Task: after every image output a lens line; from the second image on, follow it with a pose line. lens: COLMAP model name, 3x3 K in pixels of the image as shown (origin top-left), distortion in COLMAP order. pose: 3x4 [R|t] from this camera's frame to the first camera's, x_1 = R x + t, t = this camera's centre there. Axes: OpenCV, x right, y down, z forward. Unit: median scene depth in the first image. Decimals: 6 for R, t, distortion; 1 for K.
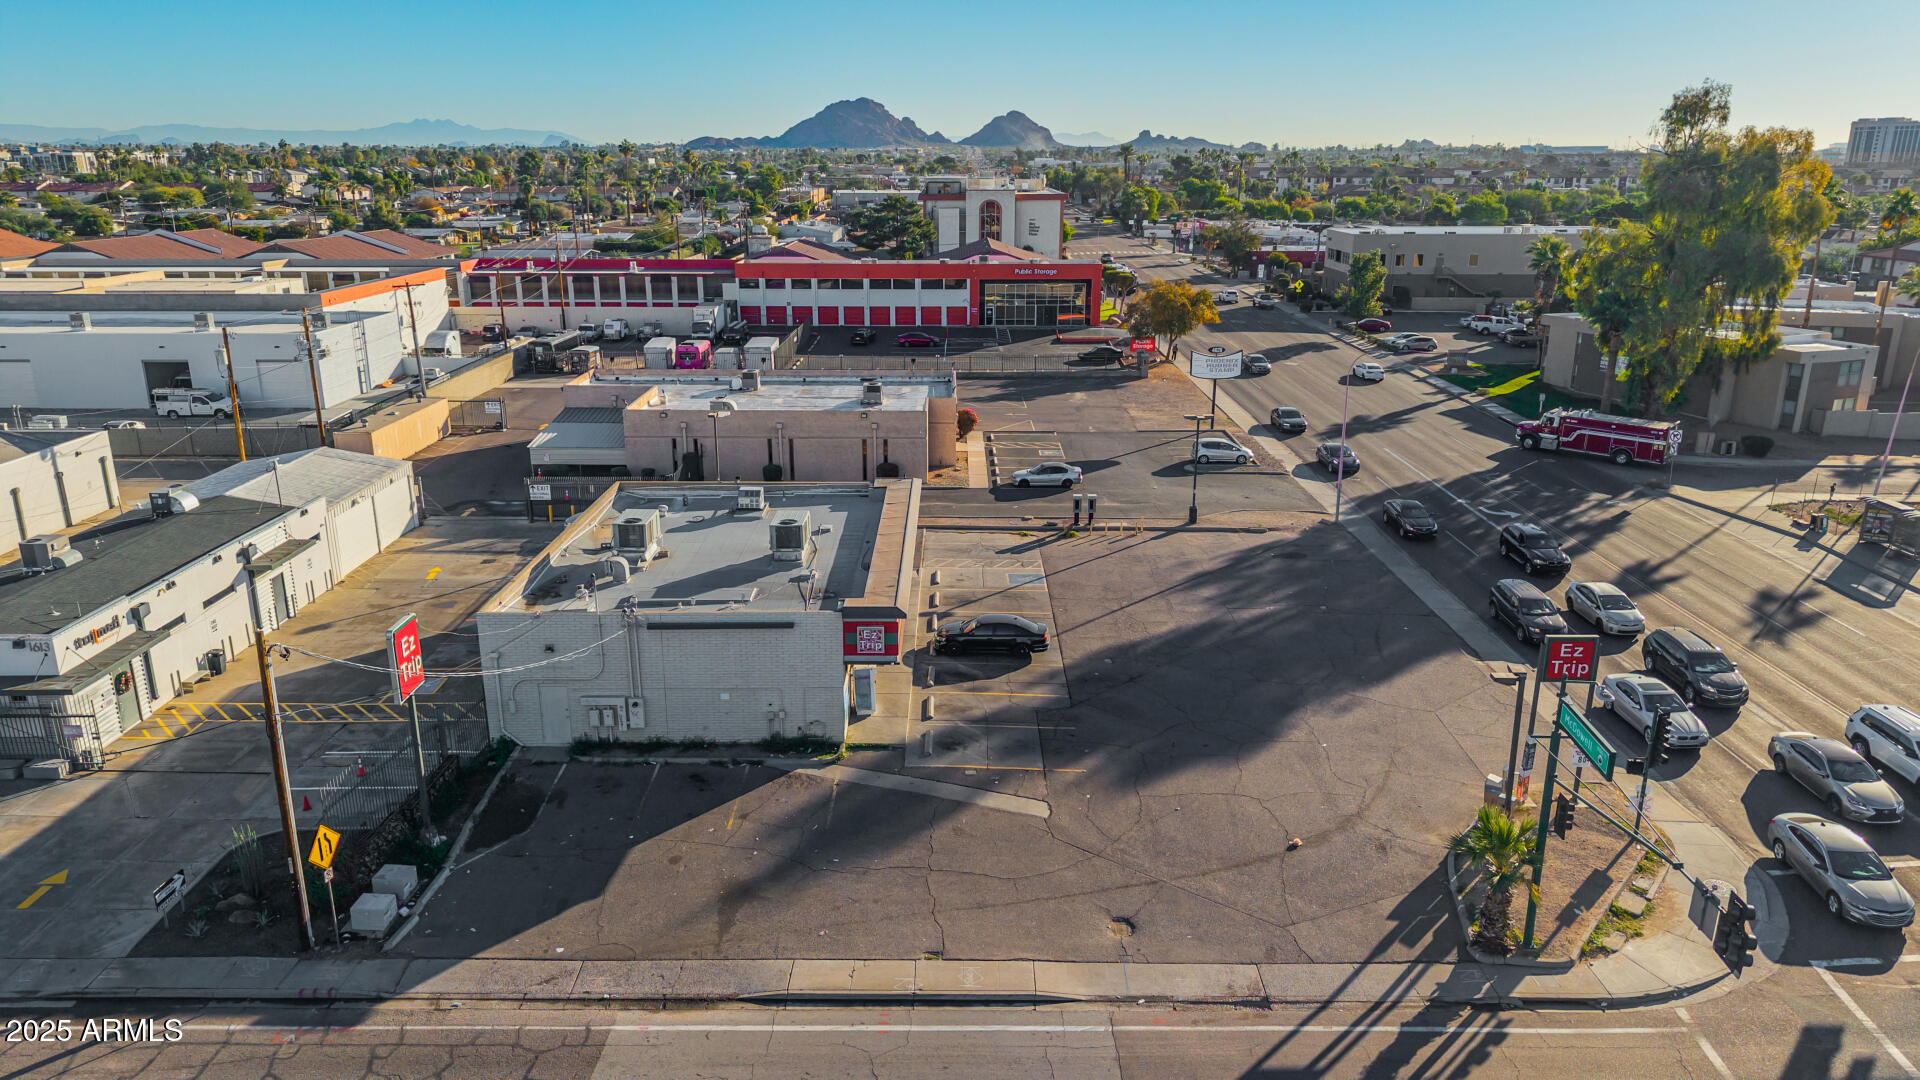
lens RADIAL K [[1282.8, 0, 953.2], [0, 1282.8, 537.2], [0, 0, 1]] dist [0.067264, -0.092766]
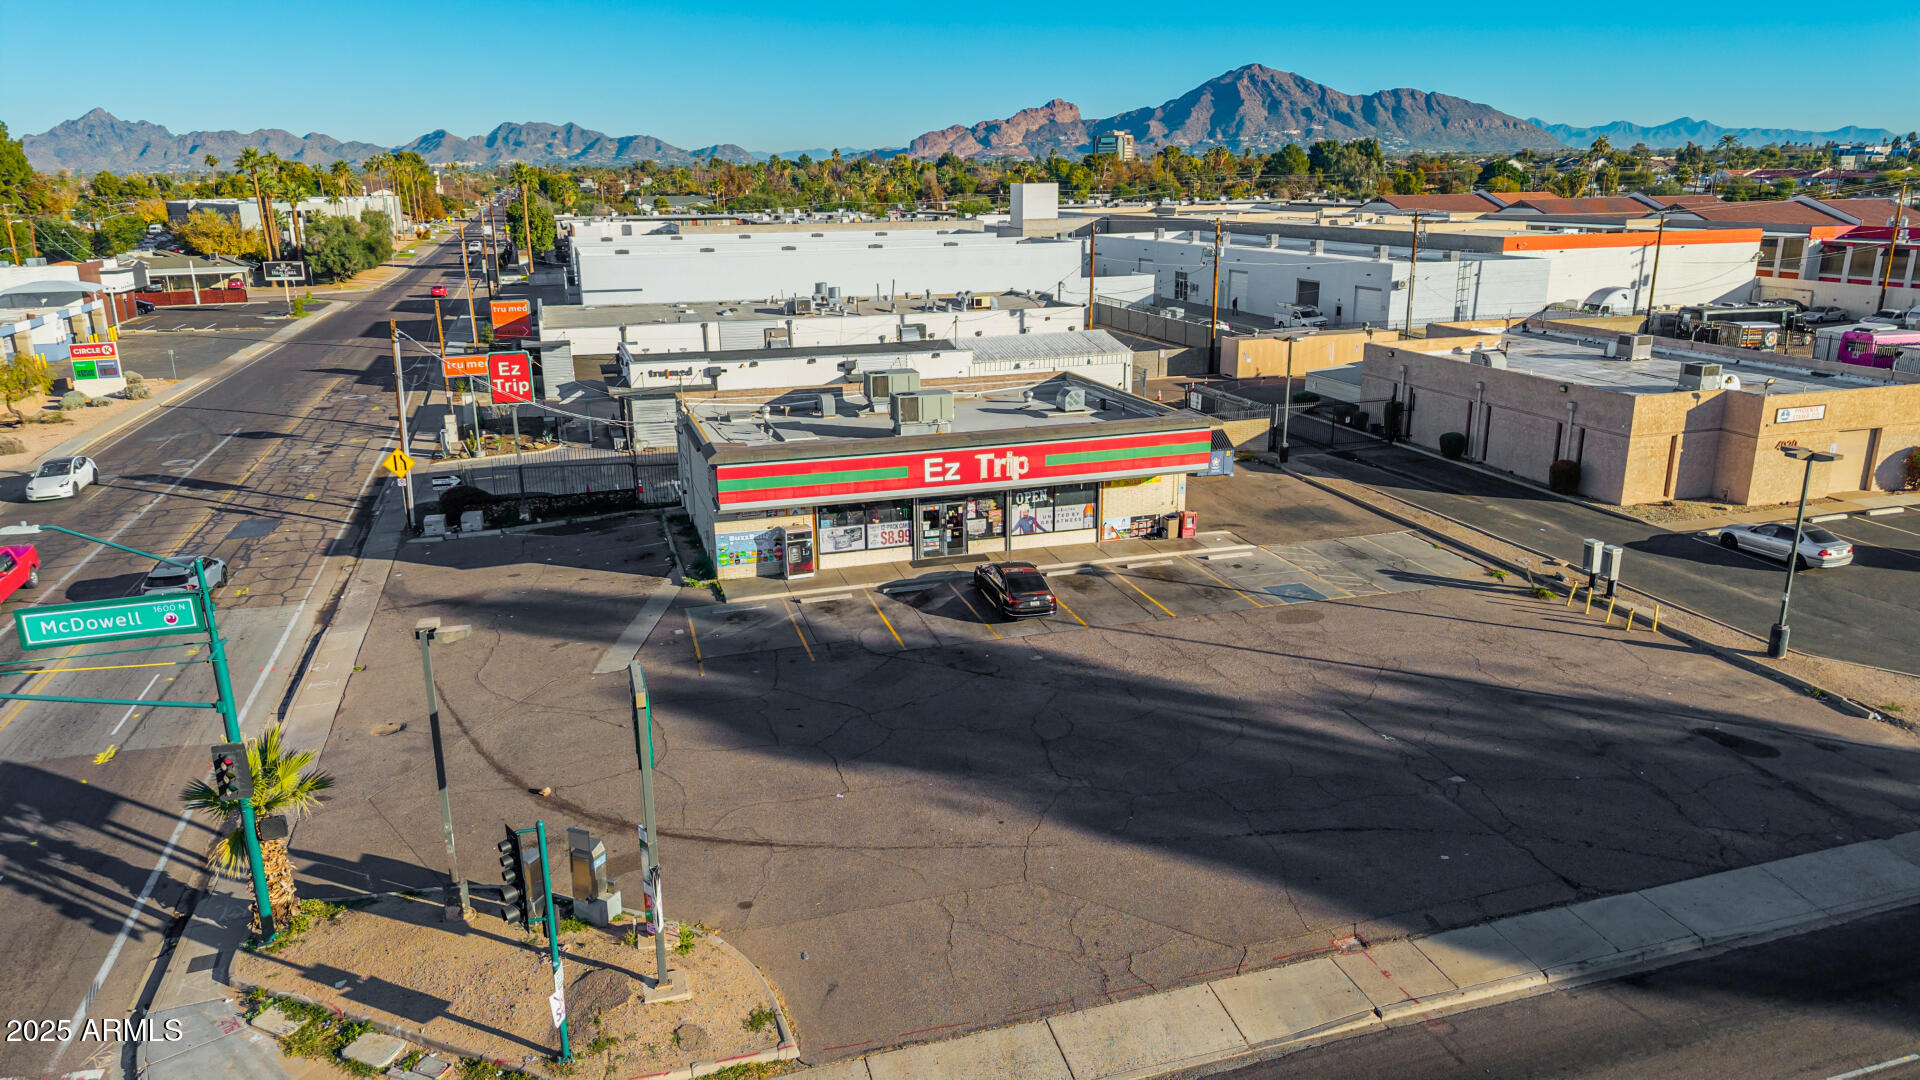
lens RADIAL K [[1279.0, 0, 949.6], [0, 1279.0, 545.0], [0, 0, 1]] dist [0.029668, -0.027011]
pose [[0.296203, 0.264063, -0.917897, 0.714365], [-0.259062, 0.947209, 0.188897, -0.084860], [0.919321, 0.181840, 0.348975, 0.645346]]
